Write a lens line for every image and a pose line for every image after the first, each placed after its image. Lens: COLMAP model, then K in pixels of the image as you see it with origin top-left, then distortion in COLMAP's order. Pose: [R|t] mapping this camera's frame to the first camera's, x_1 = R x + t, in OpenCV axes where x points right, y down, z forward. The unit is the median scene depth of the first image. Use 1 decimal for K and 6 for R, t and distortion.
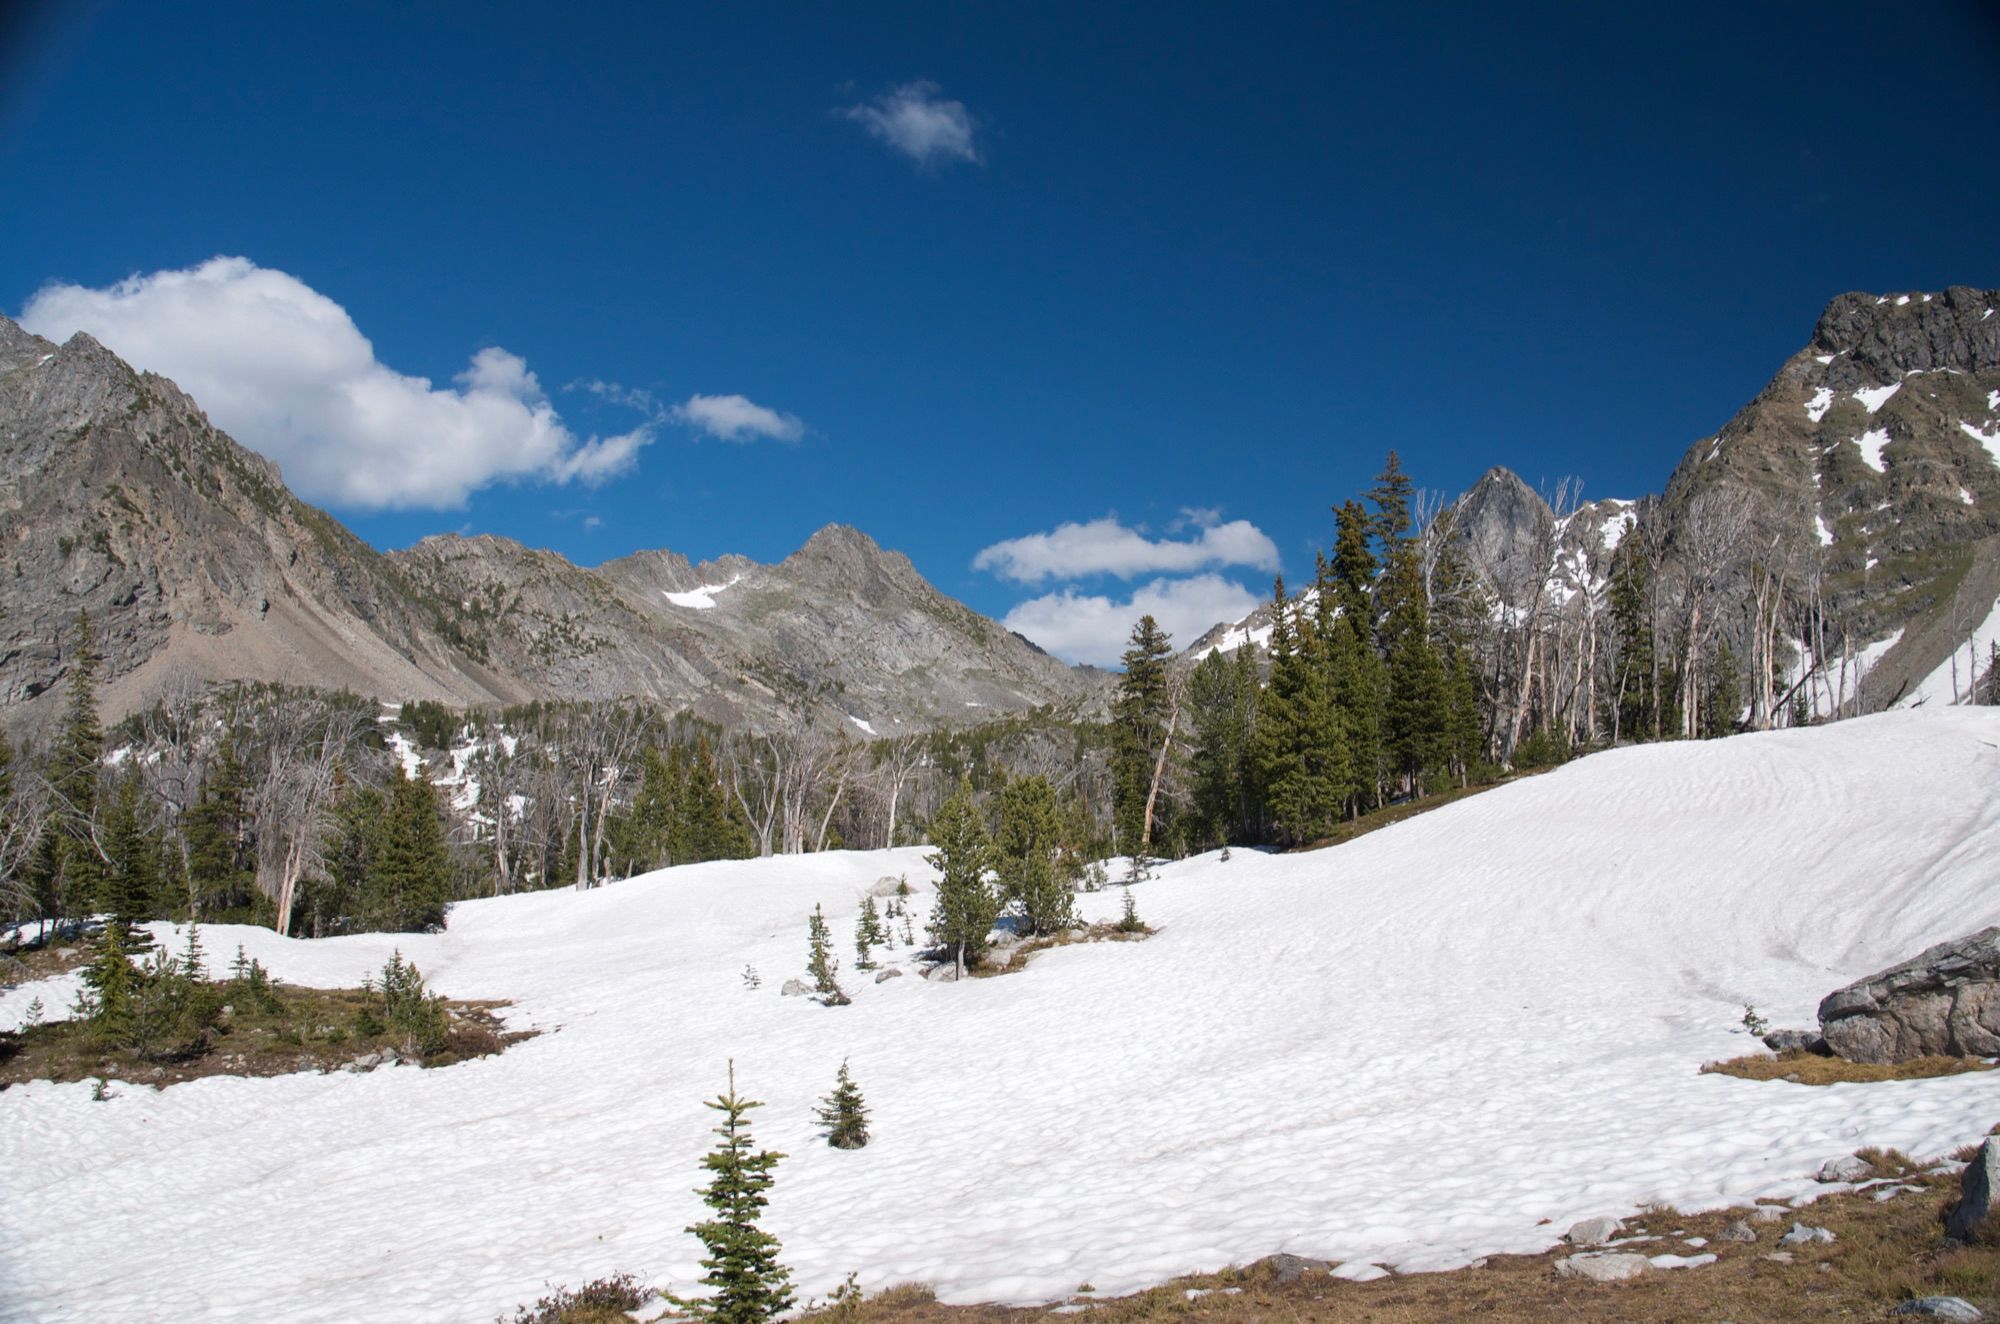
lens RADIAL K [[1617.0, 0, 1007.6], [0, 1617.0, 666.3], [0, 0, 1]] dist [-0.165116, 0.124932]
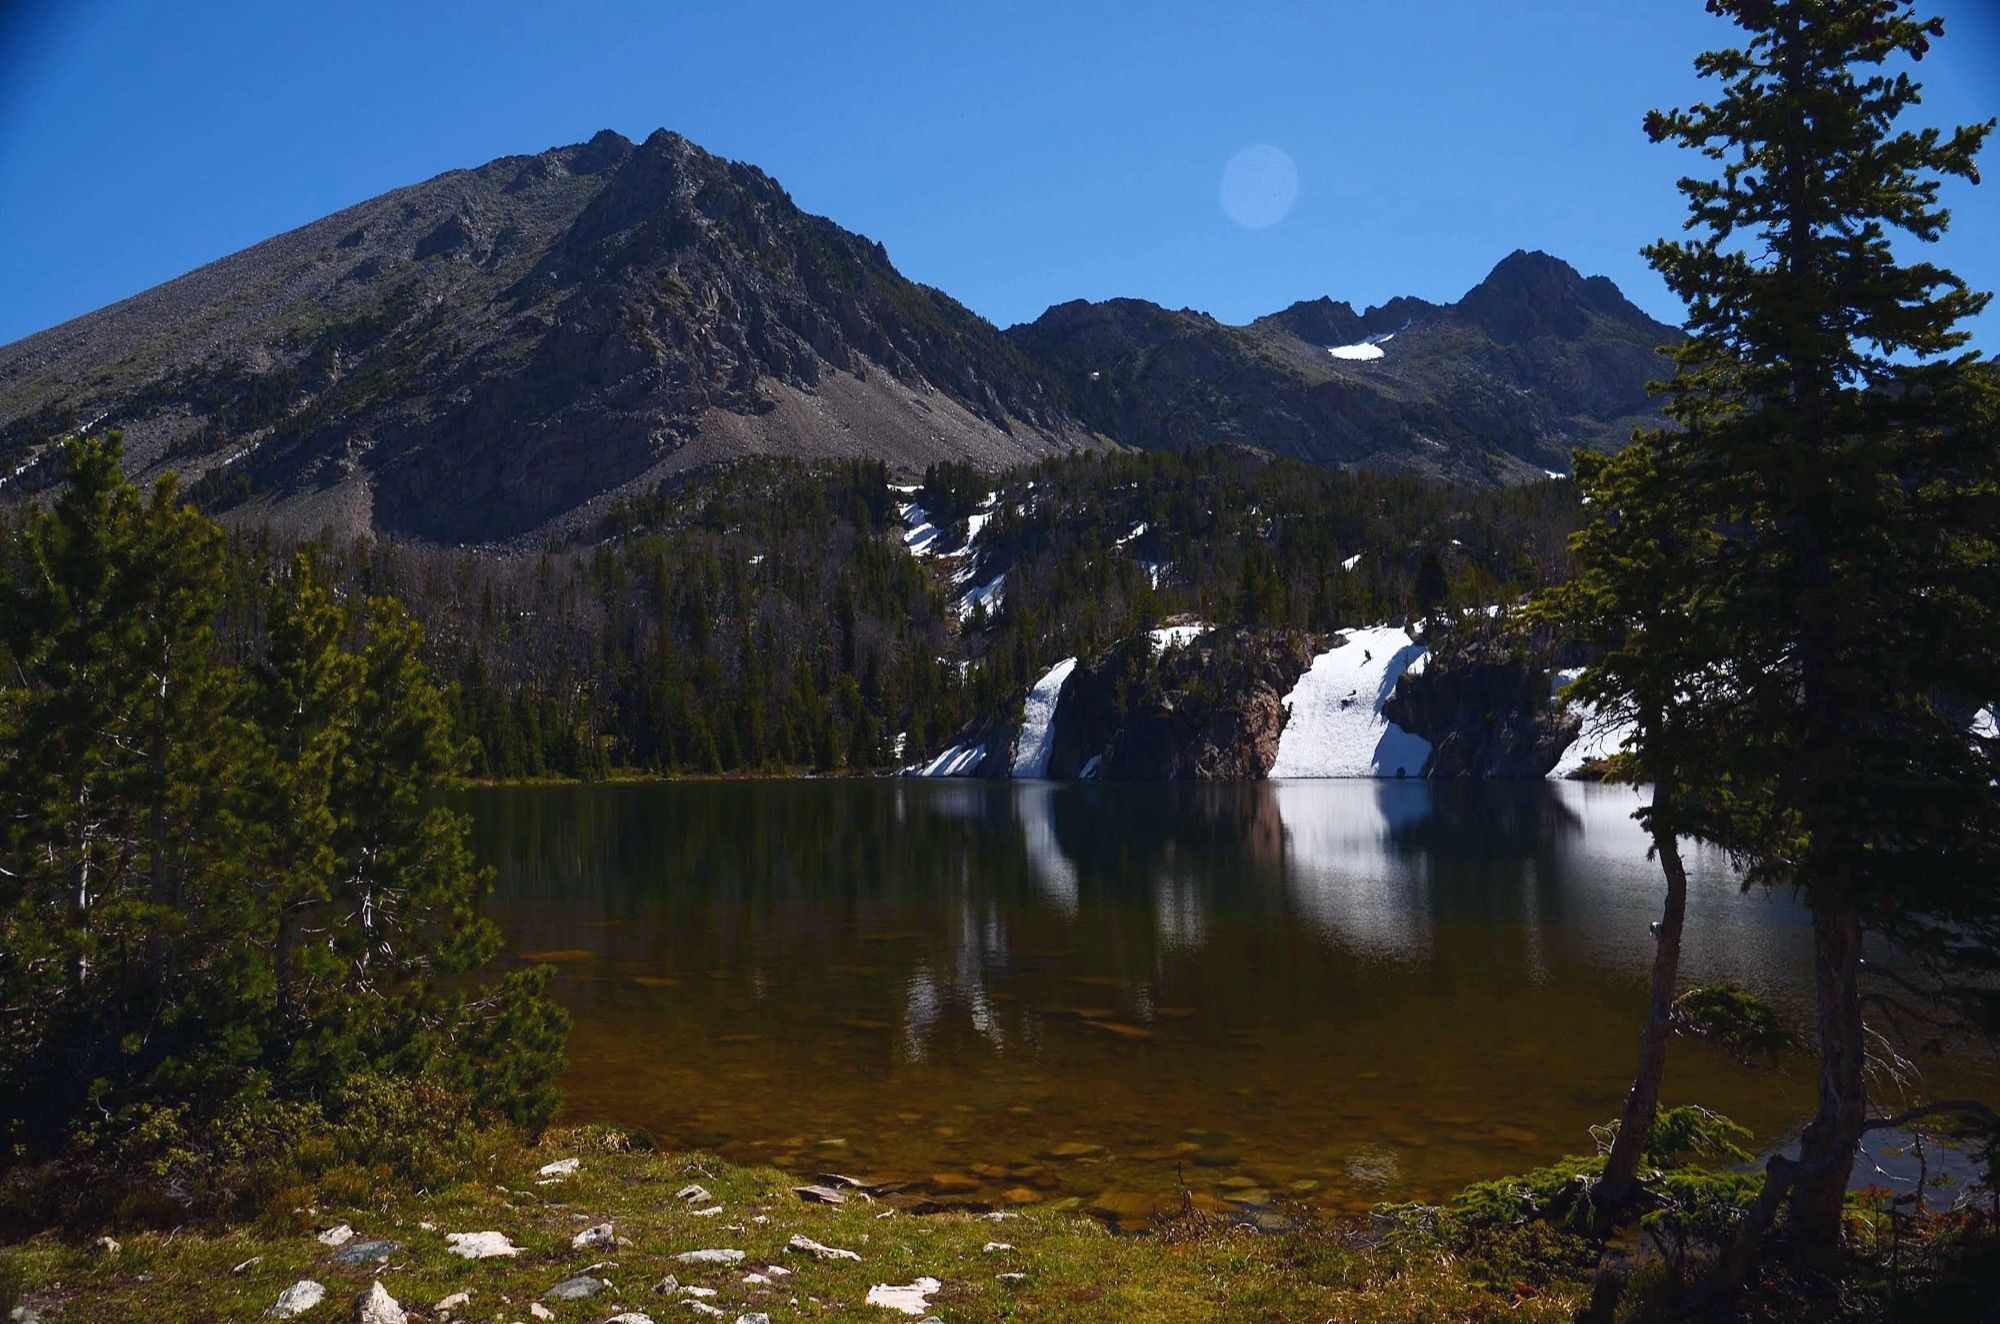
lens RADIAL K [[1617.0, 0, 1006.6], [0, 1617.0, 674.0], [0, 0, 1]] dist [-0.165116, 0.124932]
pose [[0.894871, -0.021493, -0.445808, 0.023751], [0.082099, 0.989723, 0.117080, 0.019404], [0.438710, -0.141372, 0.887439, 0.130222]]
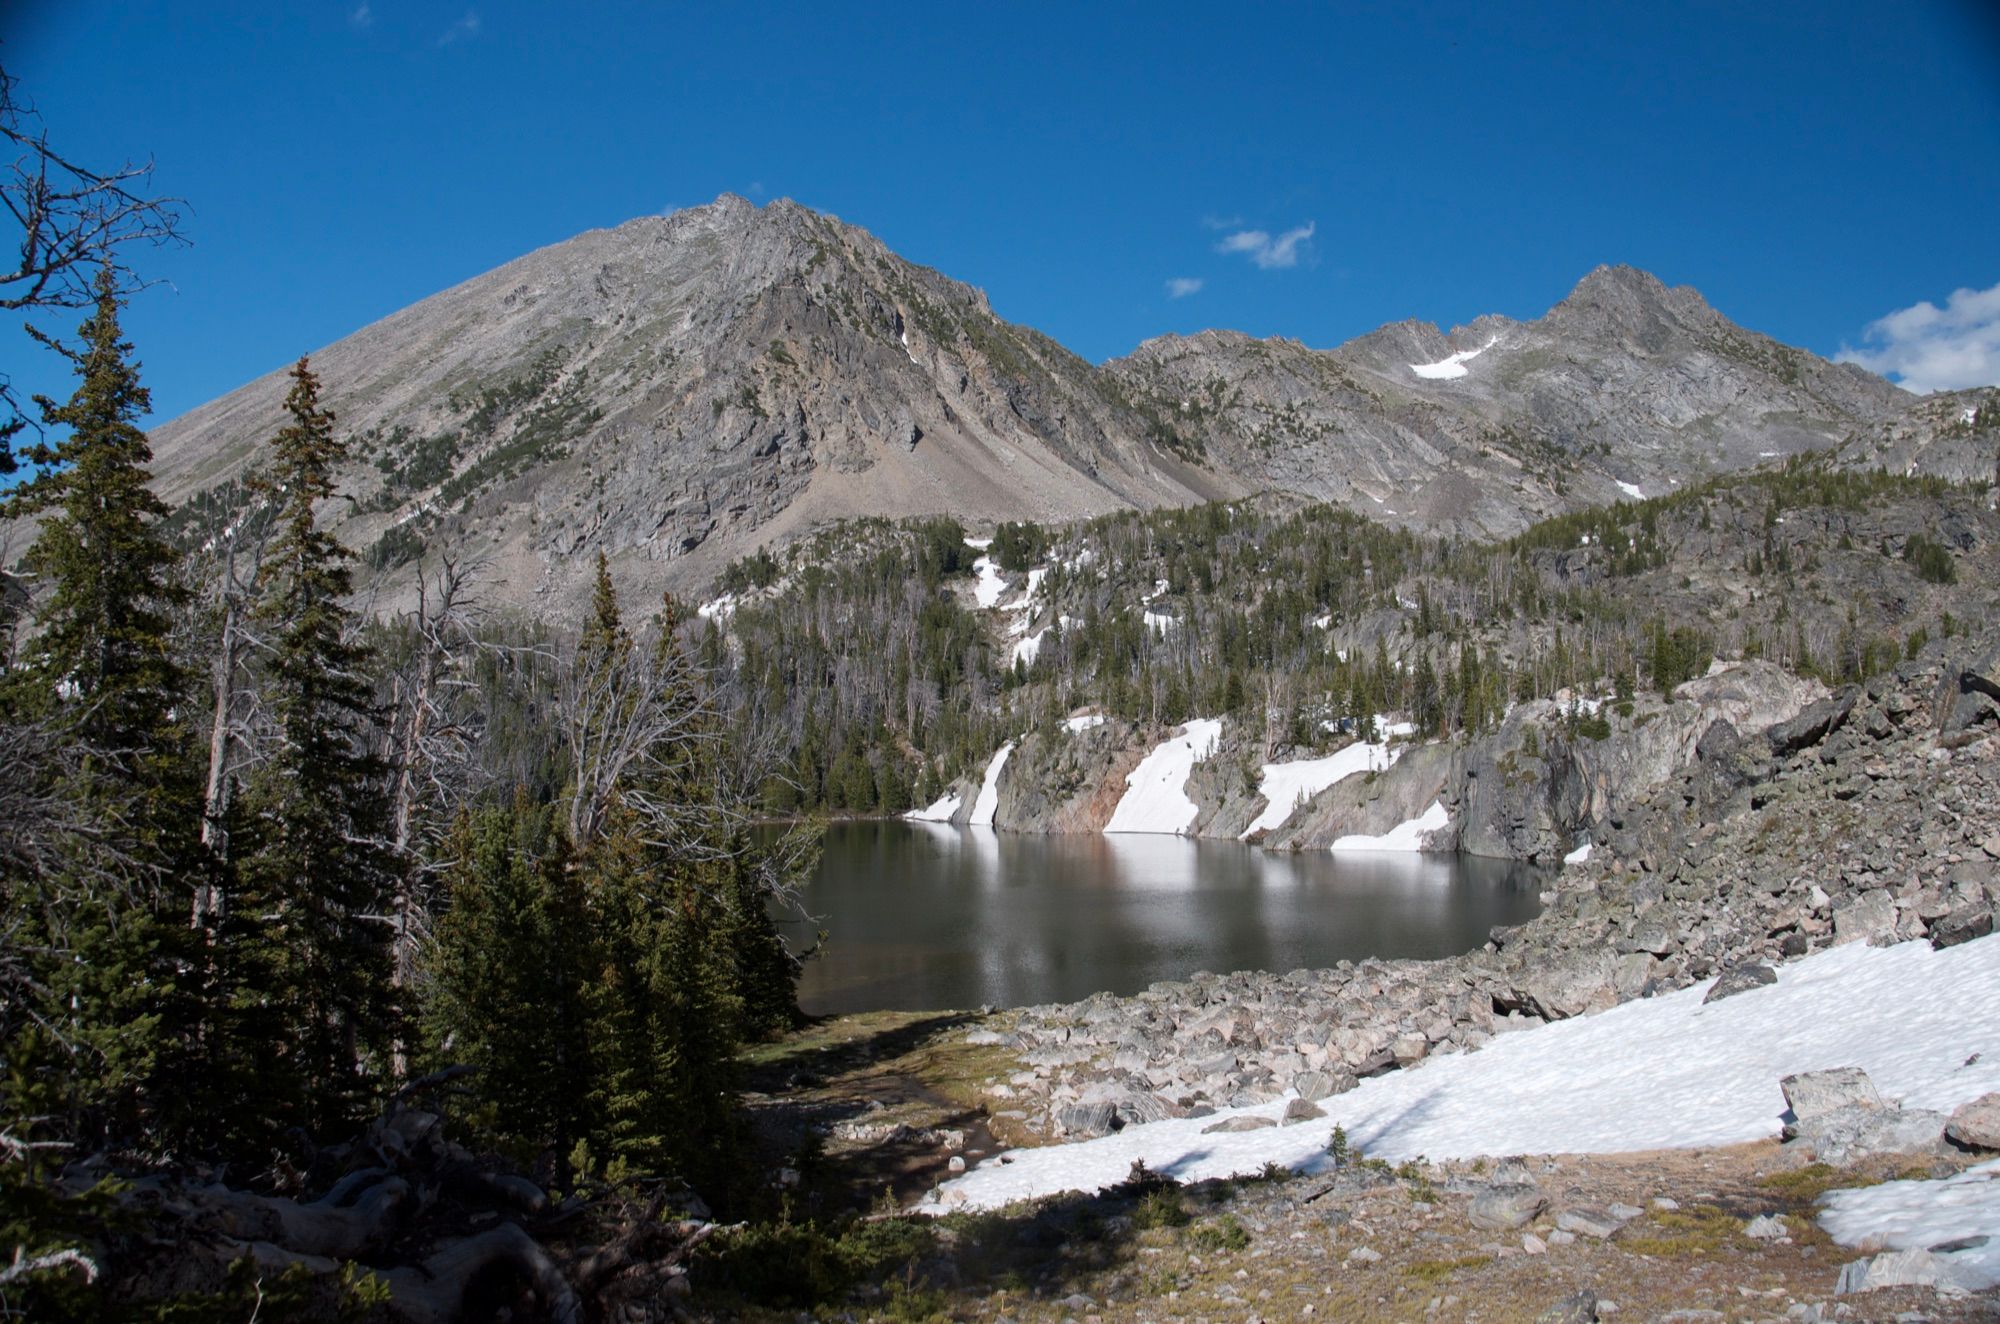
lens RADIAL K [[1617.0, 0, 992.2], [0, 1617.0, 669.4], [0, 0, 1]] dist [-0.165116, 0.124932]
pose [[0.845886, -0.034290, -0.532261, 0.081282], [0.108903, 0.988012, 0.109421, 0.000976], [0.522128, -0.150523, 0.839479, 0.081466]]
